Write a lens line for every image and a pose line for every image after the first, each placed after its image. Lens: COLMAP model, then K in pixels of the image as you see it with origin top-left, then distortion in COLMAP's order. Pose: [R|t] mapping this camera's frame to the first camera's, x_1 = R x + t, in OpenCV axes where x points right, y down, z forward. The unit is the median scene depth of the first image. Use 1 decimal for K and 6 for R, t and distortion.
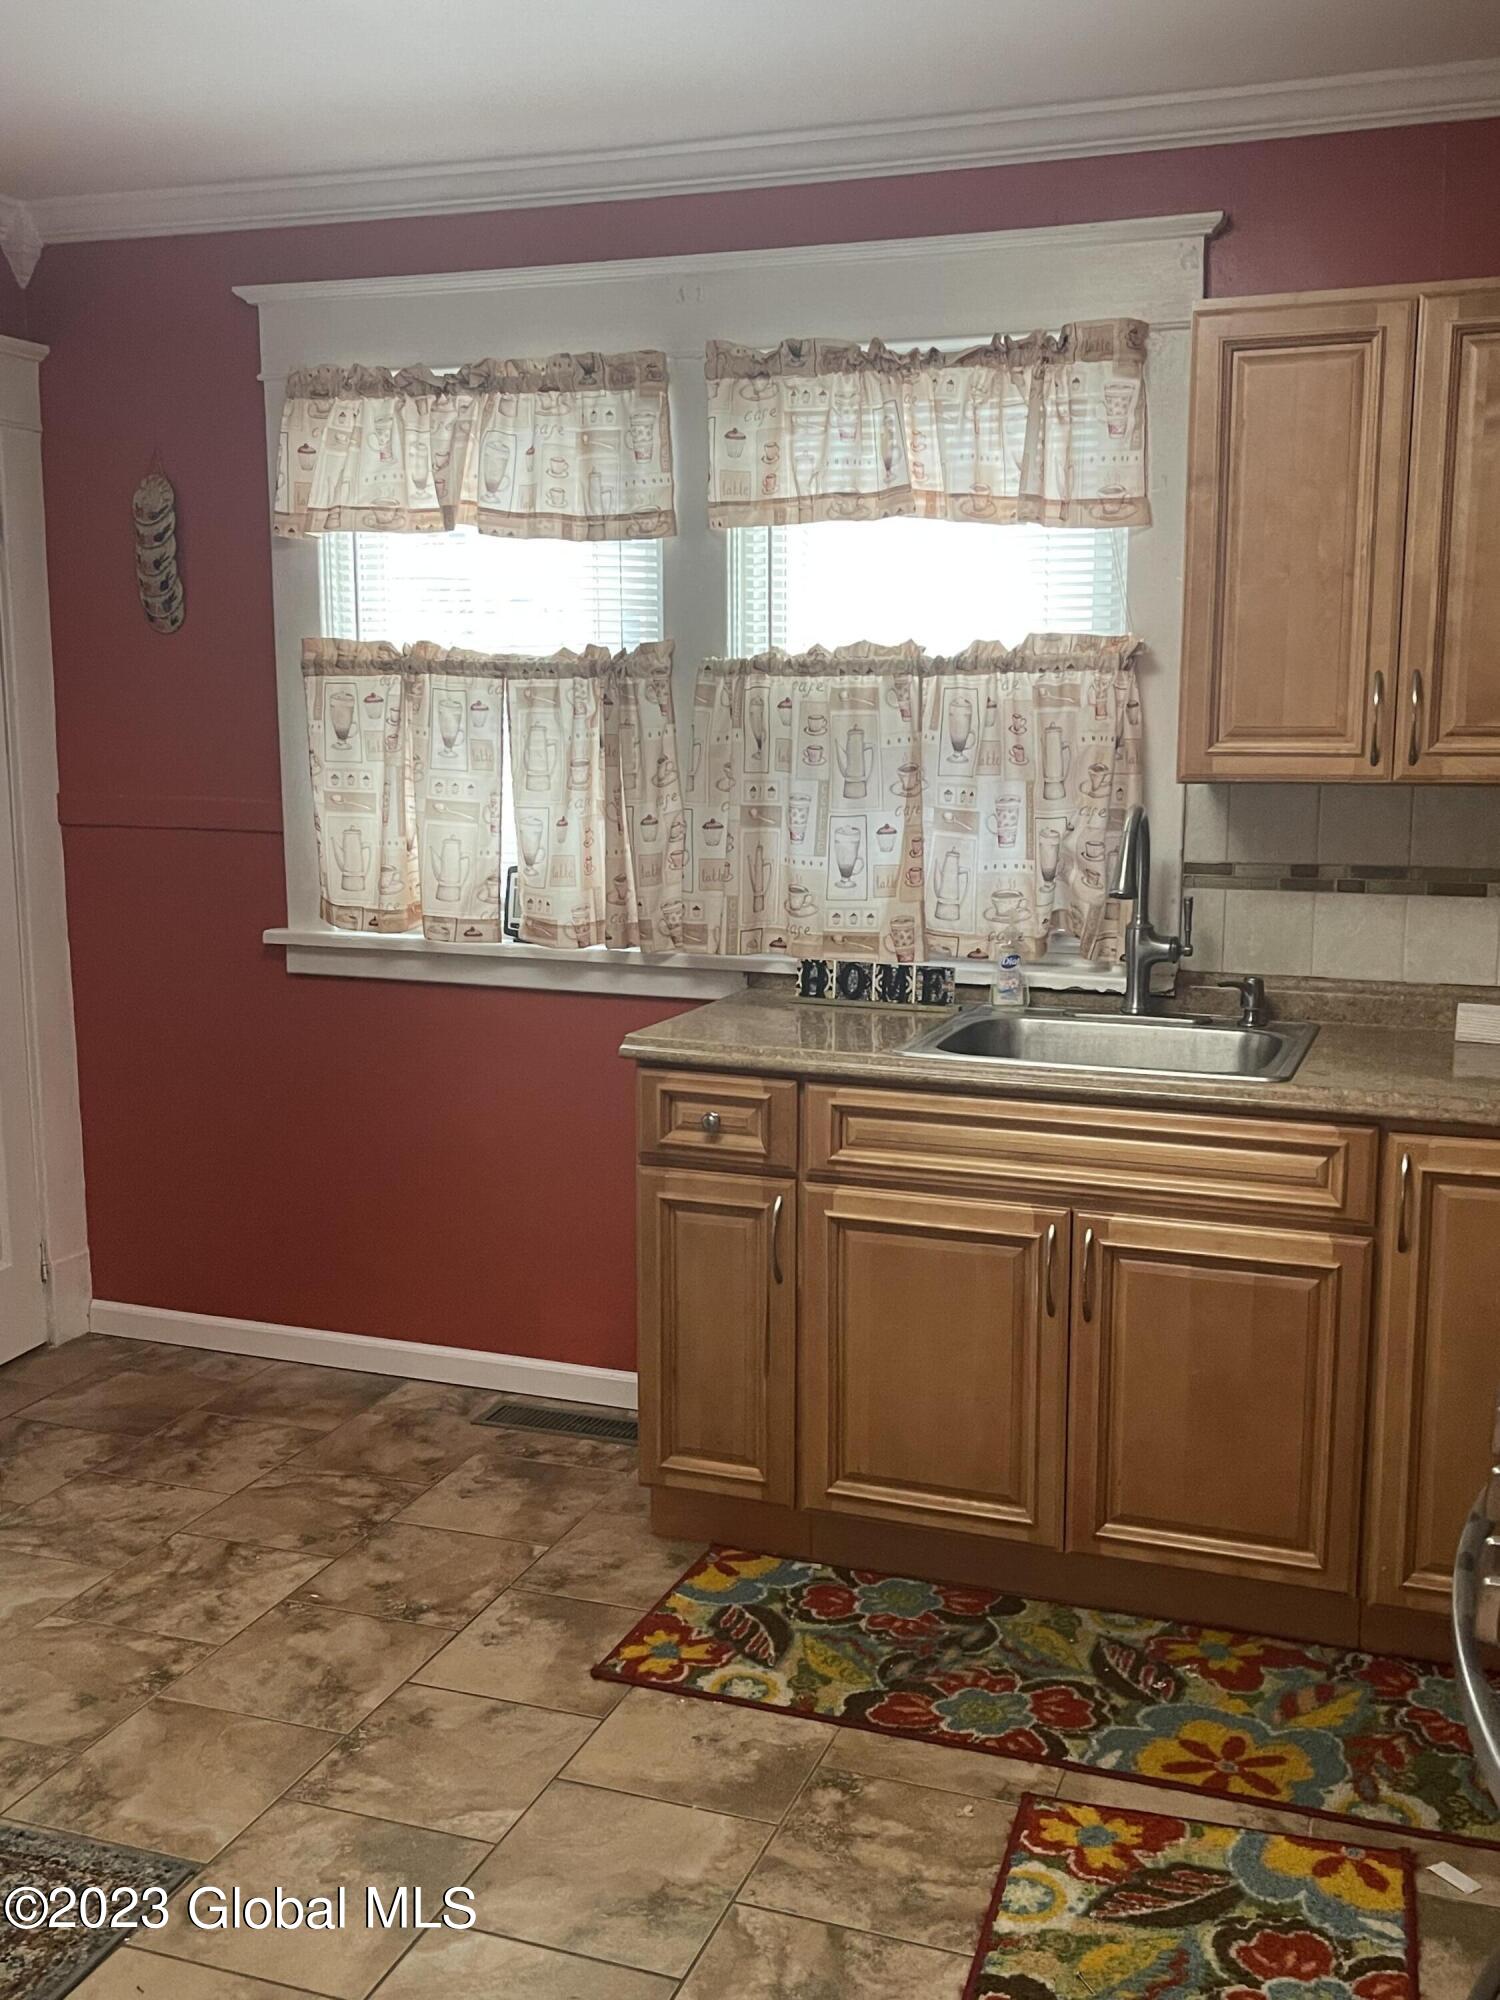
lens RADIAL K [[2017.1, 0, 744.1], [0, 2017.1, 1021.6], [0, 0, 1]] dist [0.057362, 0.000000]
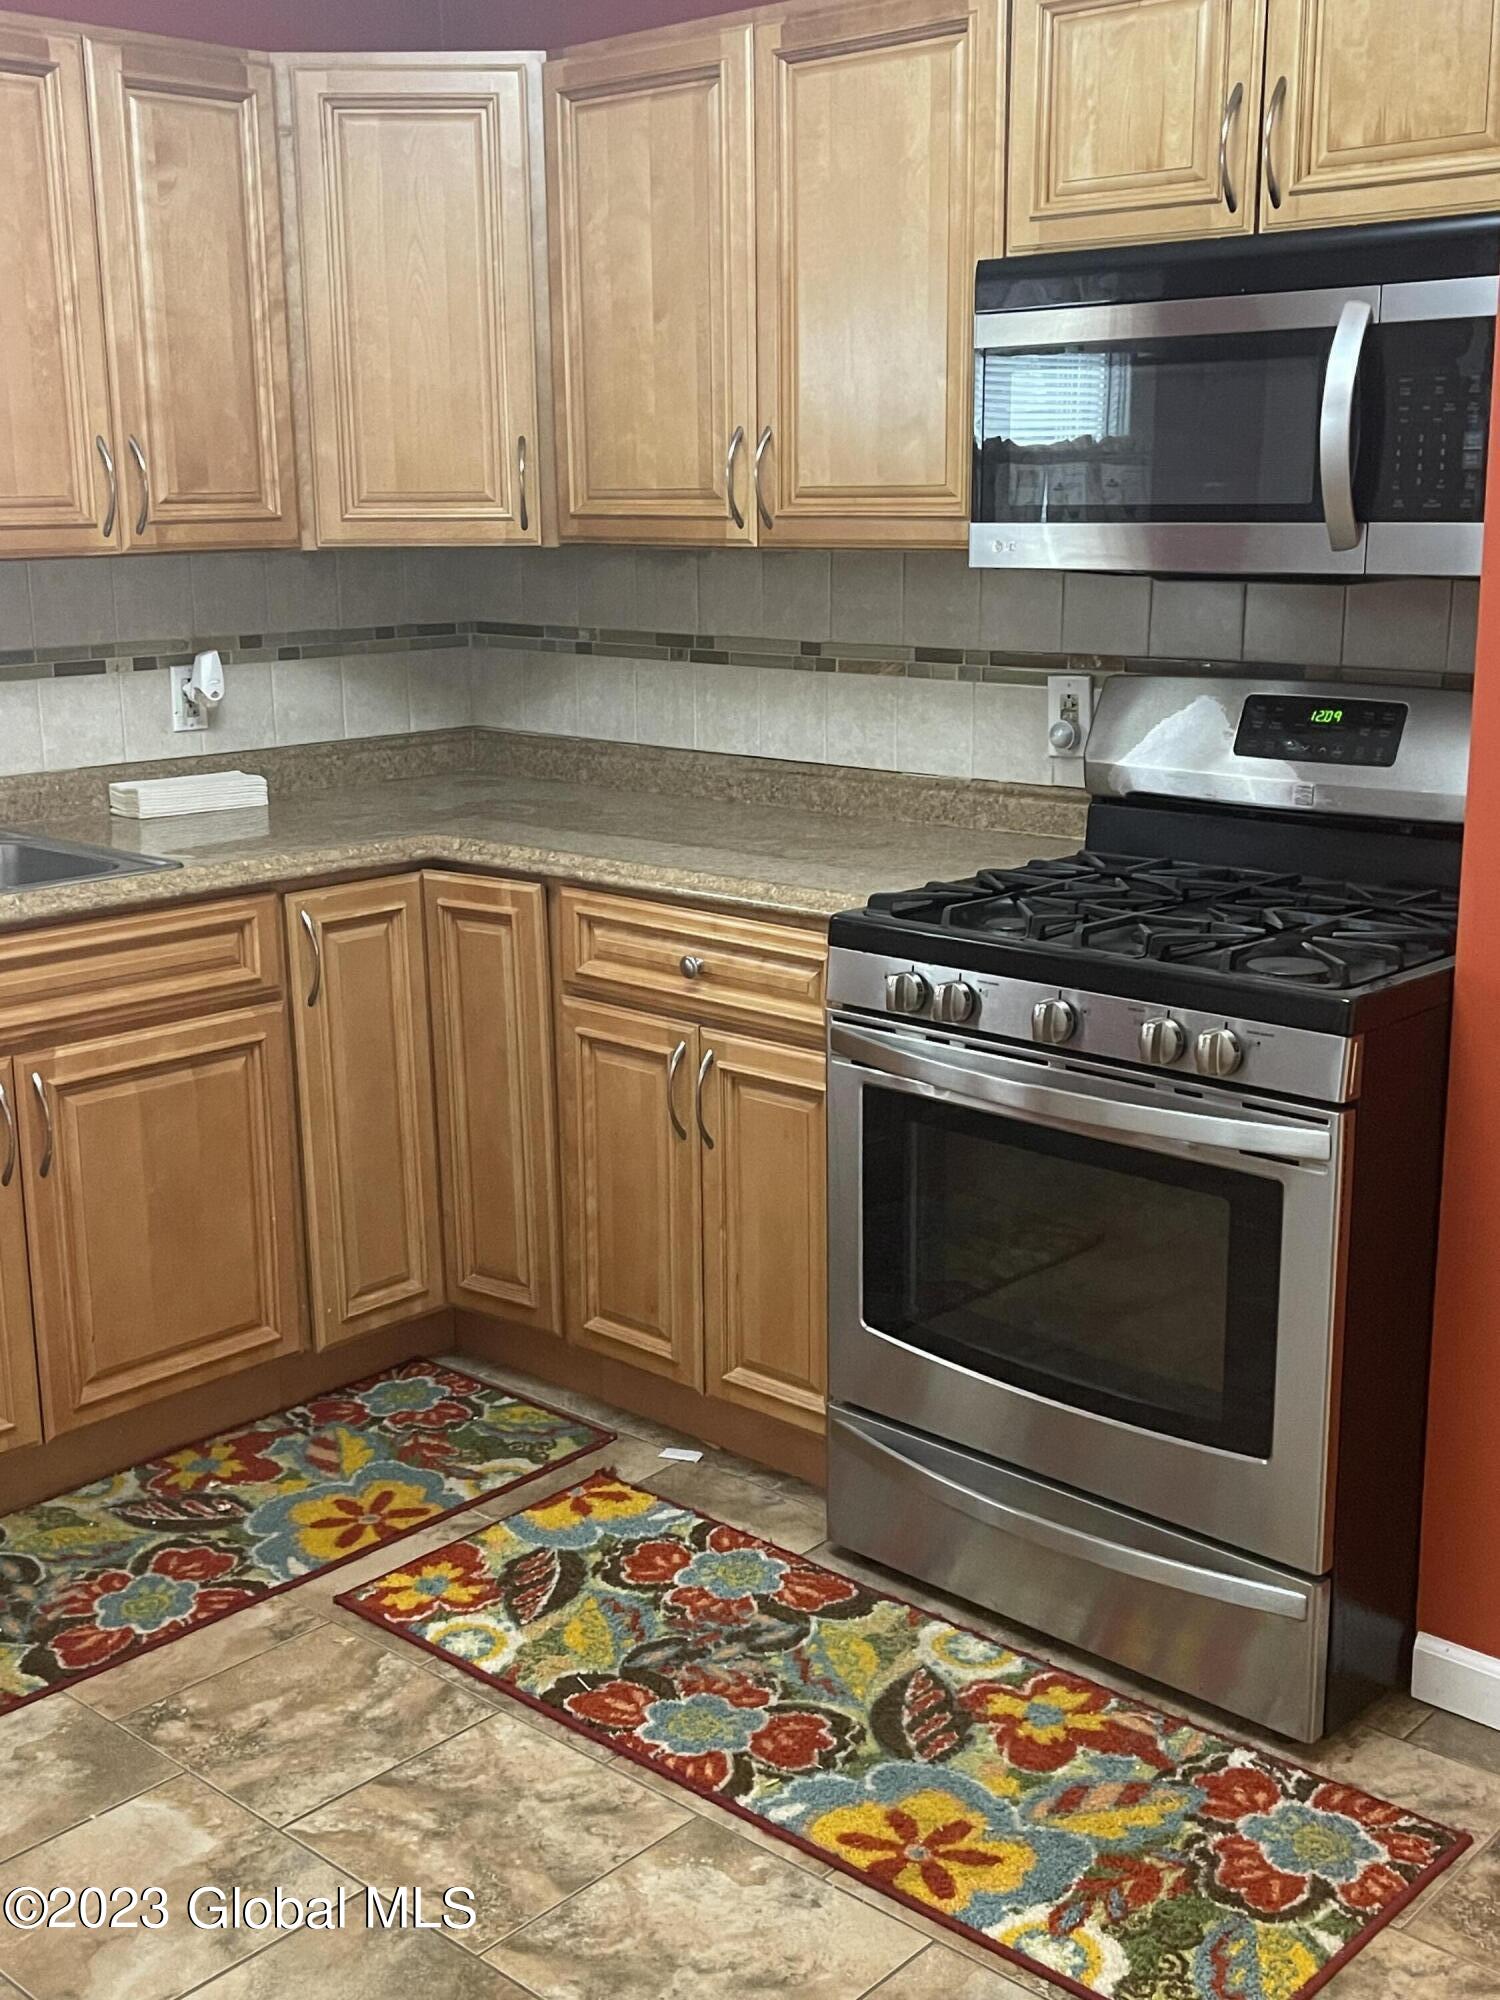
lens RADIAL K [[2353.9, 0, 747.2], [0, 2353.9, 985.5], [0, 0, 1]] dist [0.133530, 0.000000]
pose [[0.372843, -0.203437, 0.905318, -0.698251], [0.165454, 0.974610, 0.150868, -0.042997], [-0.913024, 0.093539, 0.397036, 0.318757]]
